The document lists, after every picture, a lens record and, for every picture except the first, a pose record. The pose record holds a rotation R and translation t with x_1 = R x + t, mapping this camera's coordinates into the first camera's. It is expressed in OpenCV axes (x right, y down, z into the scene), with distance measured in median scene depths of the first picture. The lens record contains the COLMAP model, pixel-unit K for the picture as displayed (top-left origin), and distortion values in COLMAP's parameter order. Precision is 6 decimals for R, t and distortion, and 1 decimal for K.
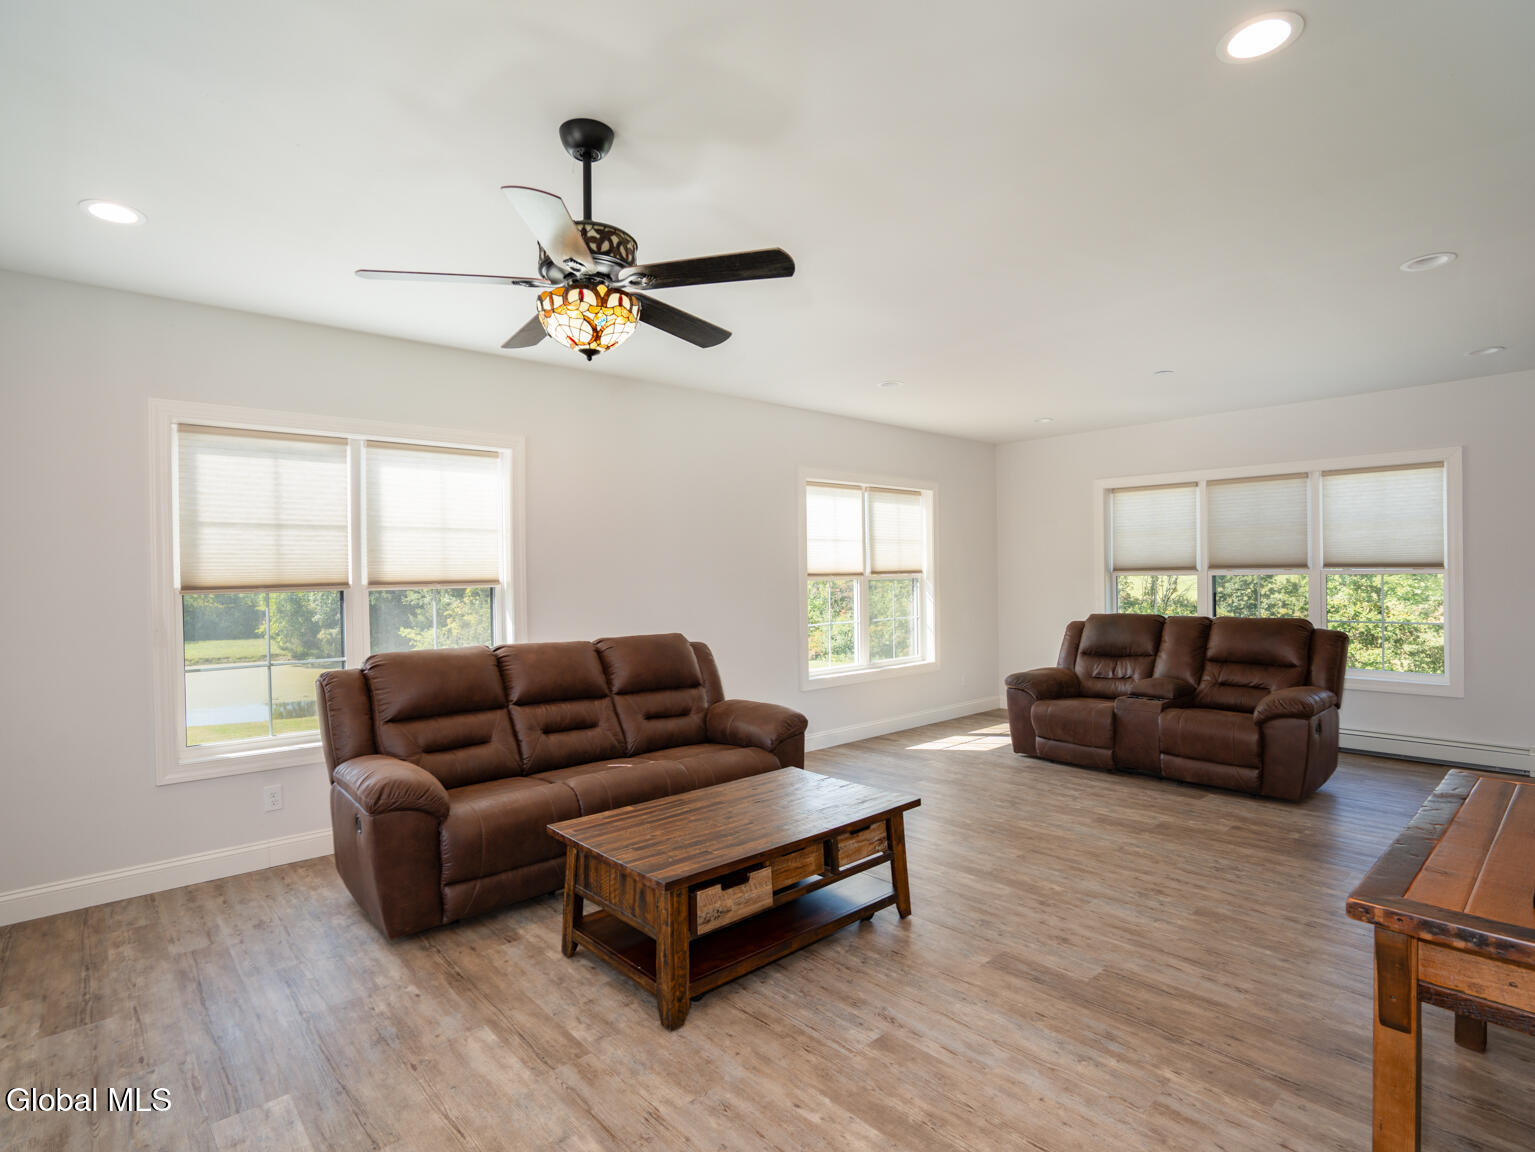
lens RADIAL K [[790.1, 0, 773.4], [0, 790.1, 575.4], [0, 0, 1]] dist [-0.037849, 0.007444]
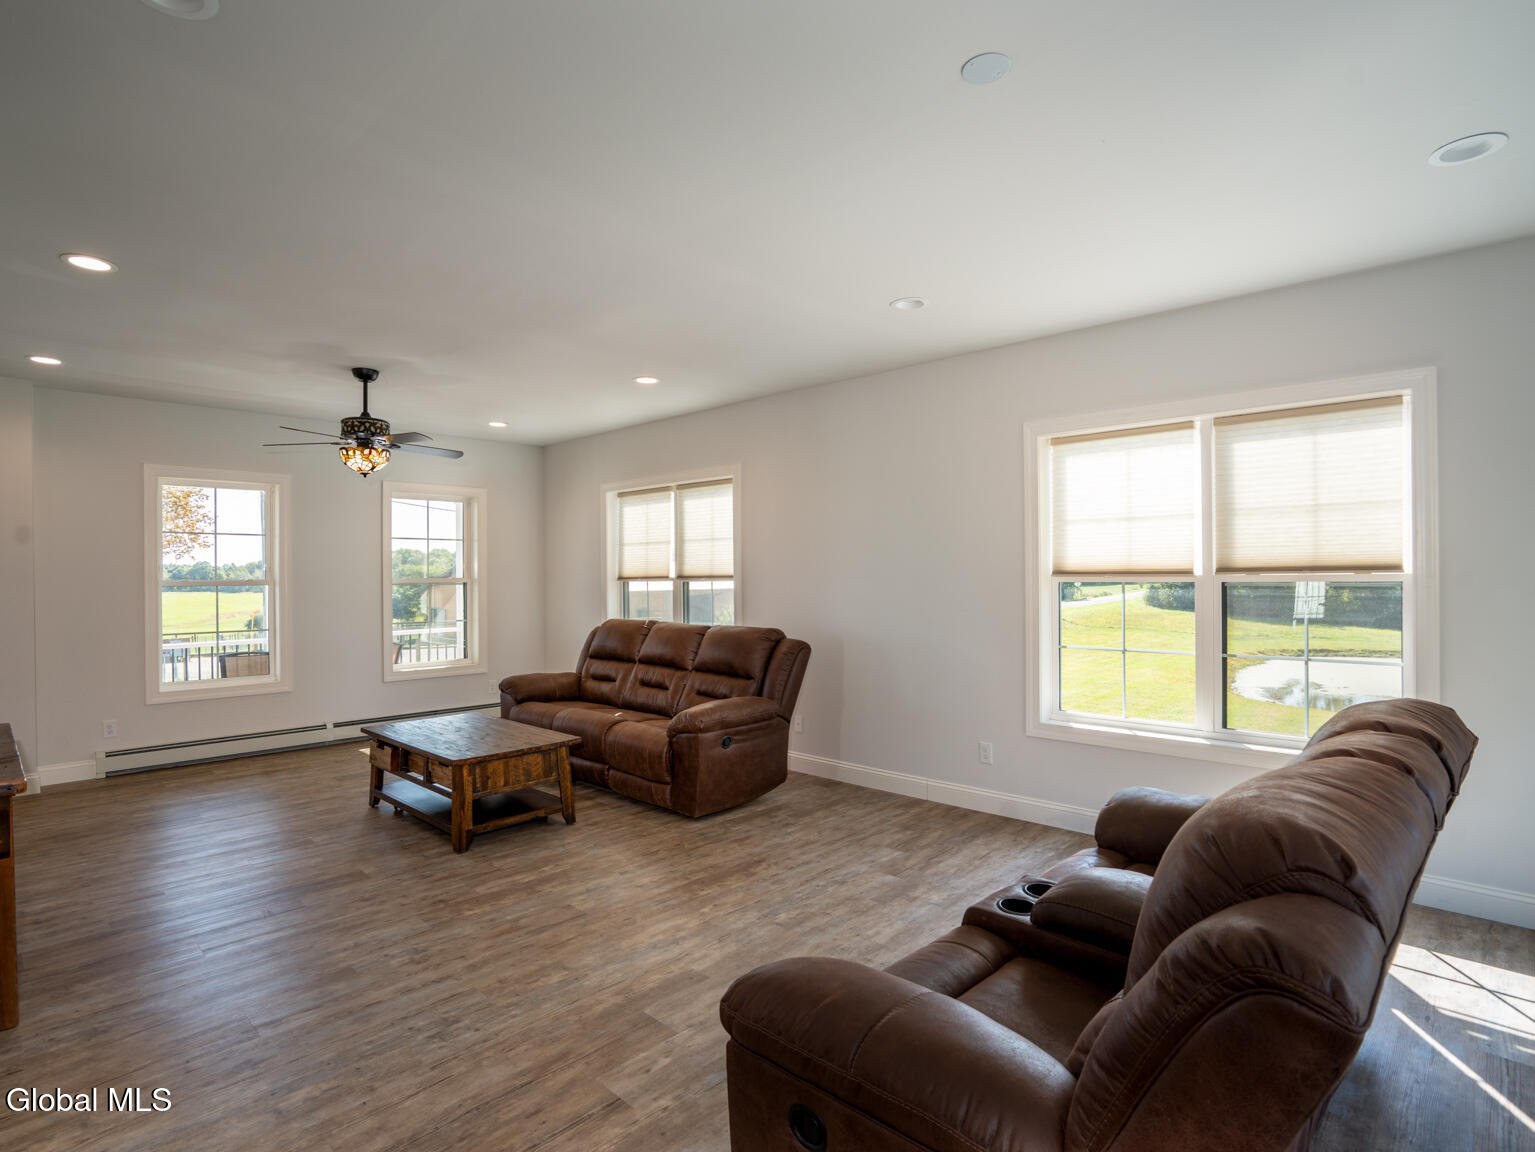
lens RADIAL K [[790.1, 0, 764.7], [0, 790.1, 572.8], [0, 0, 1]] dist [-0.037849, 0.007444]
pose [[0.065978, 0.016865, -0.997679, 0.958778], [0.011388, 0.999779, 0.017654, -0.021342], [0.997756, -0.012527, 0.065772, 0.935662]]
